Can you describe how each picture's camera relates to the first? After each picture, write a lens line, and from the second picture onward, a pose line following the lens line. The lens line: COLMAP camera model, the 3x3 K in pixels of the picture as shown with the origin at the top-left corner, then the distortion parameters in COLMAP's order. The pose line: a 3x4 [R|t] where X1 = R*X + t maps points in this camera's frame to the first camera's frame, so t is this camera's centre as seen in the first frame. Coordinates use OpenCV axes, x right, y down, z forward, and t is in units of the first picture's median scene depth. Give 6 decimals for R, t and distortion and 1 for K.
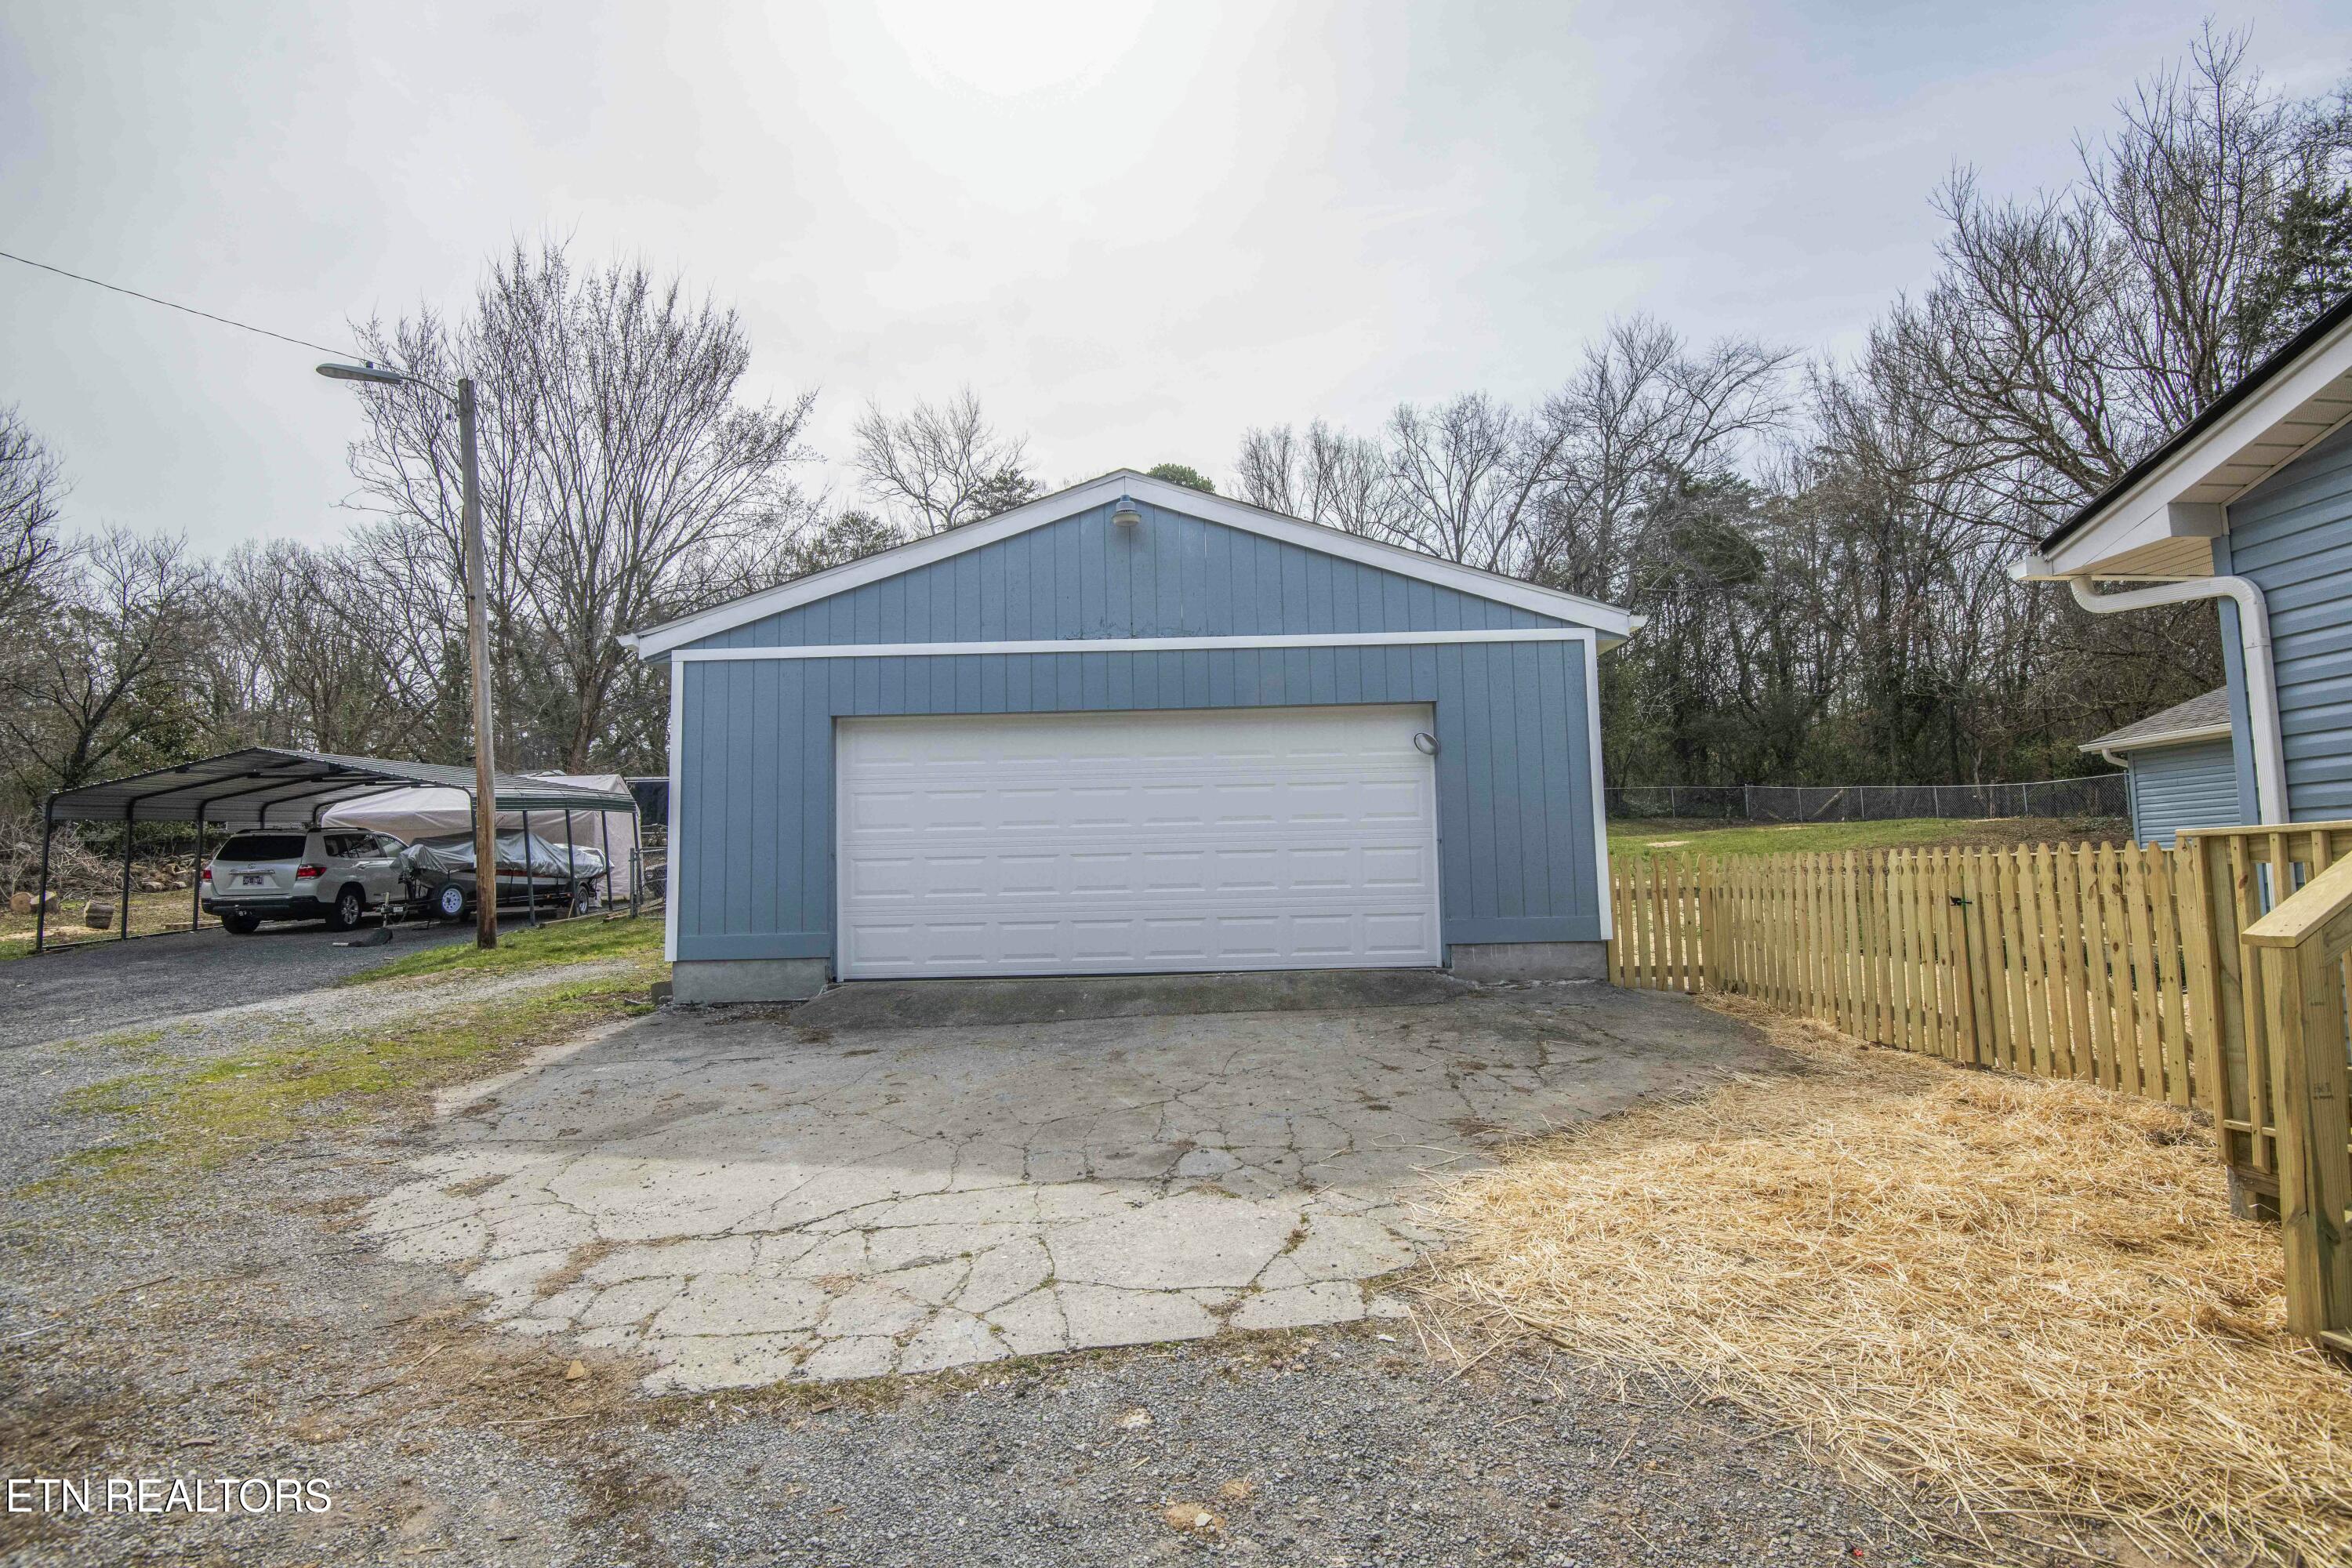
lens RADIAL K [[1073.5, 0, 1178.0], [0, 1073.5, 779.4], [0, 0, 1]] dist [-0.002713, -0.023886]
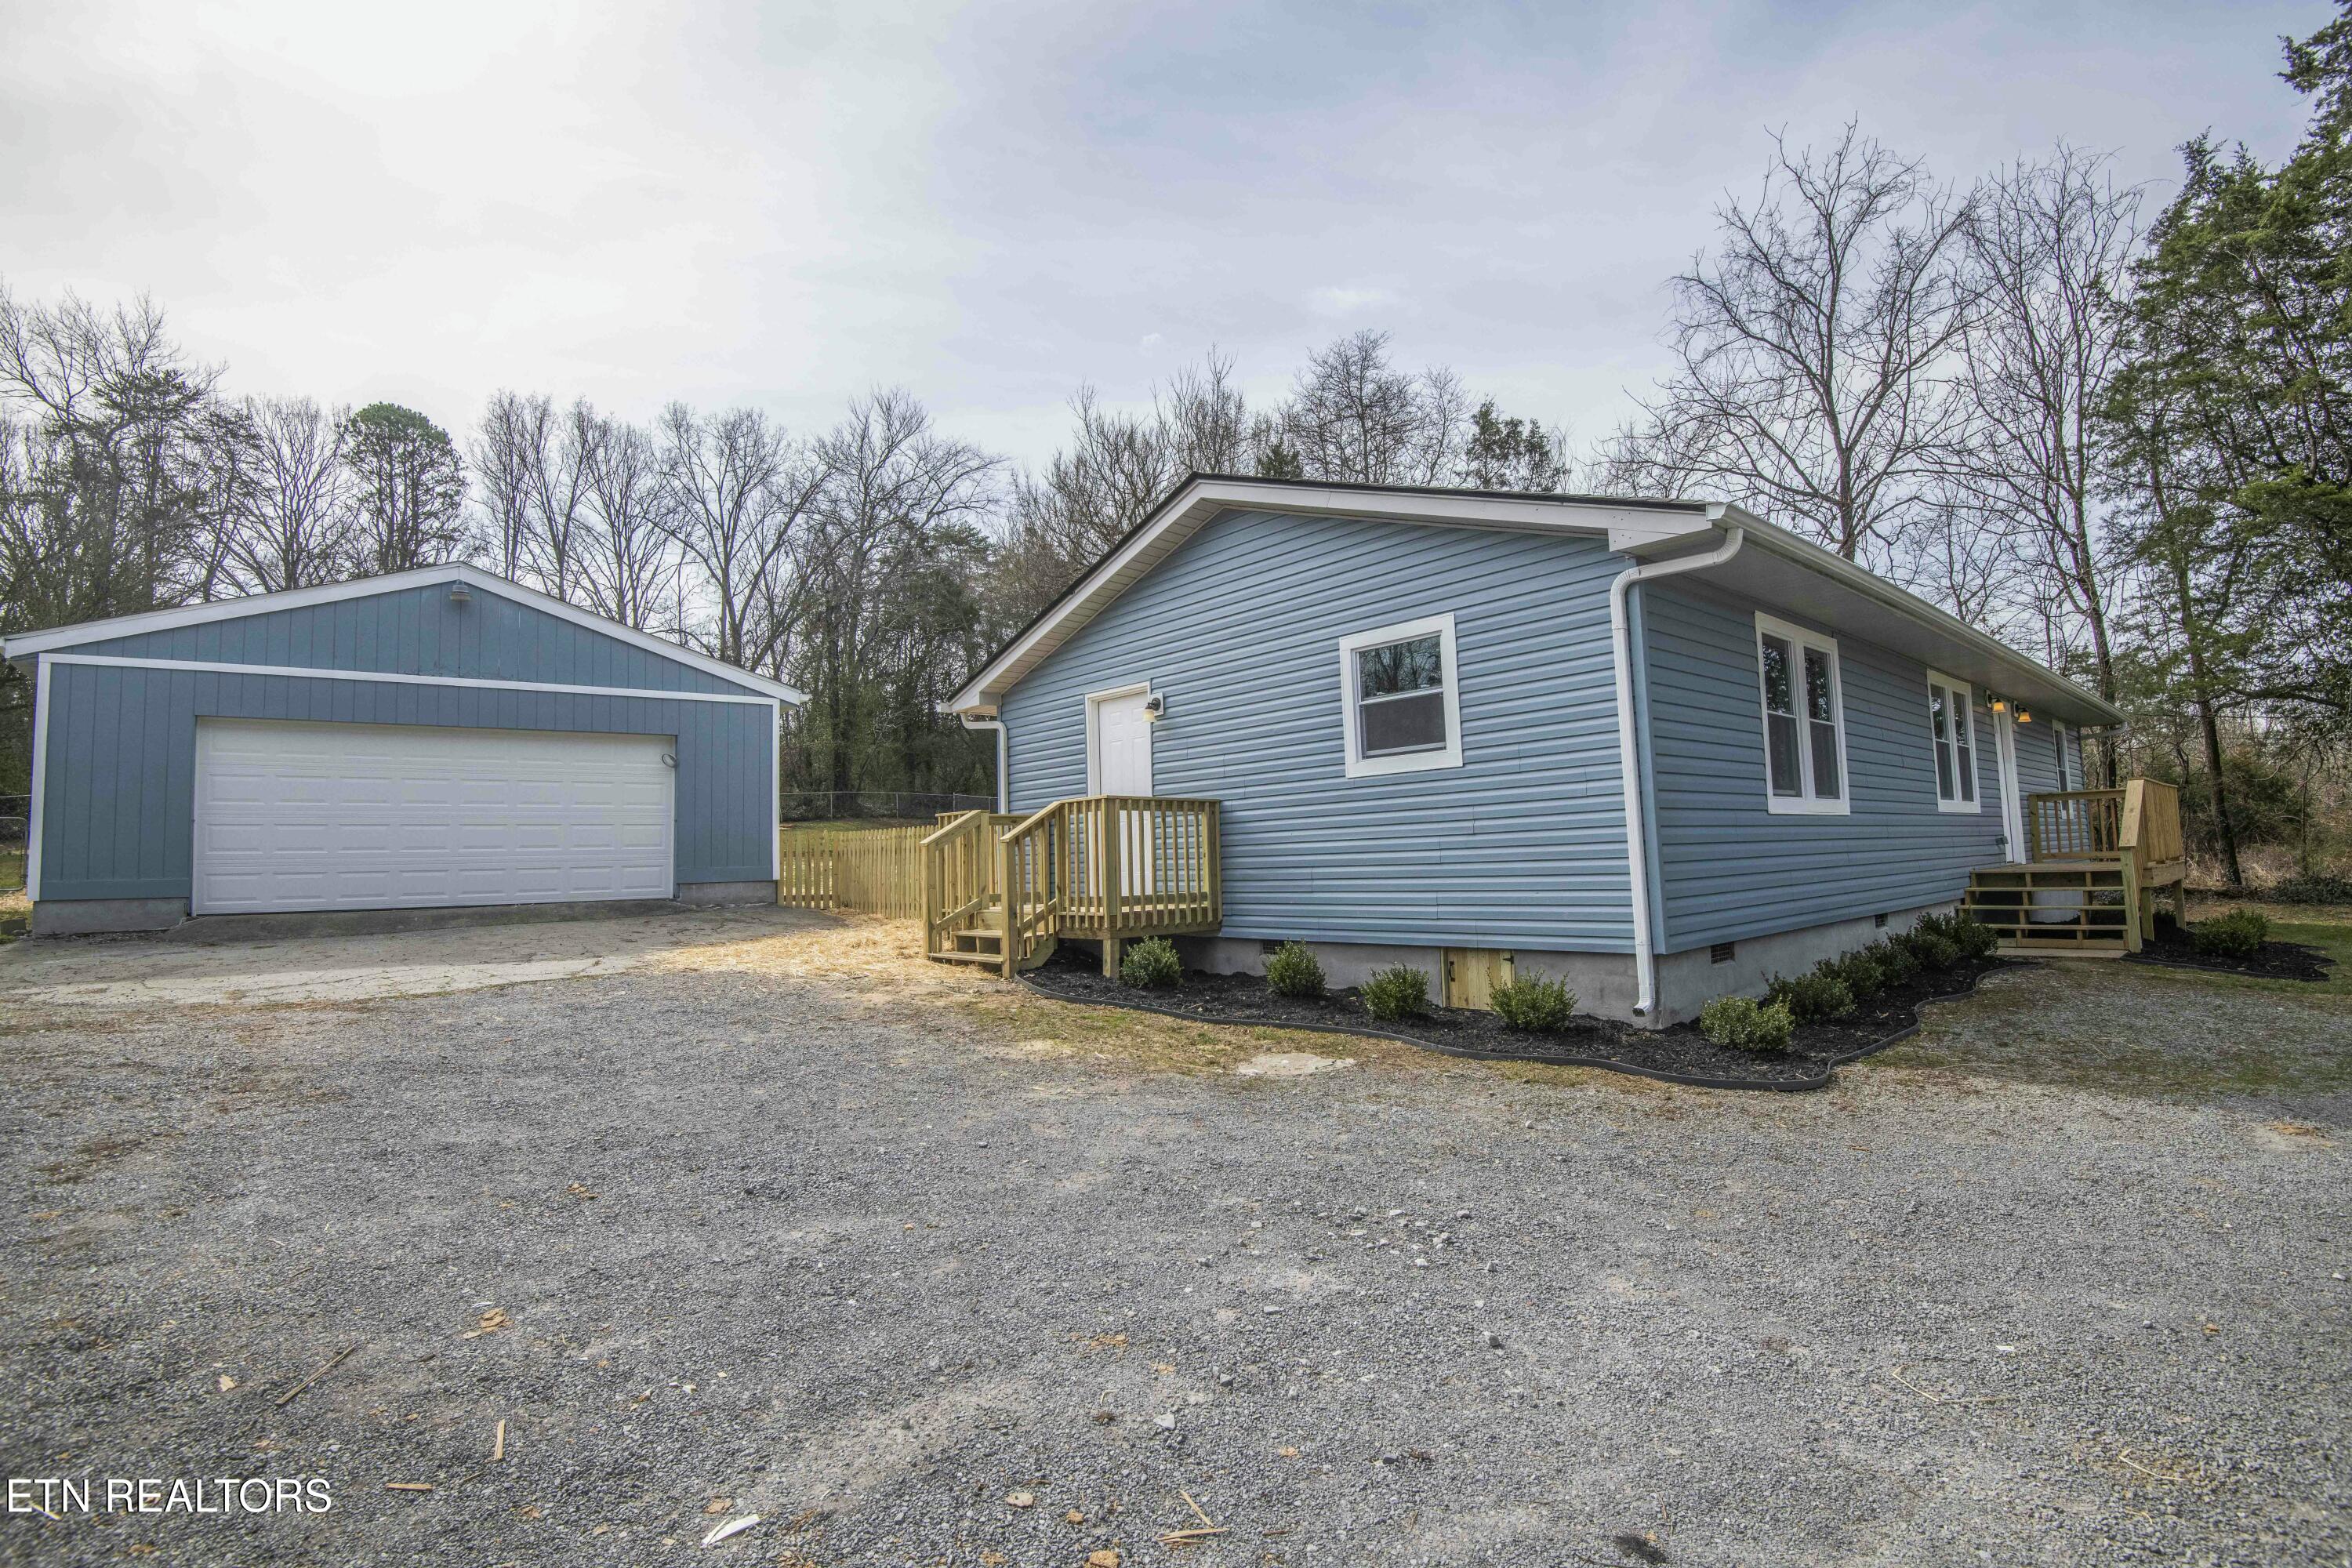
lens RADIAL K [[1073.5, 0, 1178.0], [0, 1073.5, 779.4], [0, 0, 1]] dist [-0.002713, -0.023886]
pose [[0.789762, 0.044947, 0.611765, -0.028310], [-0.044477, 0.998883, -0.015971, -0.002496], [-0.611799, -0.014596, 0.790878, -0.139785]]
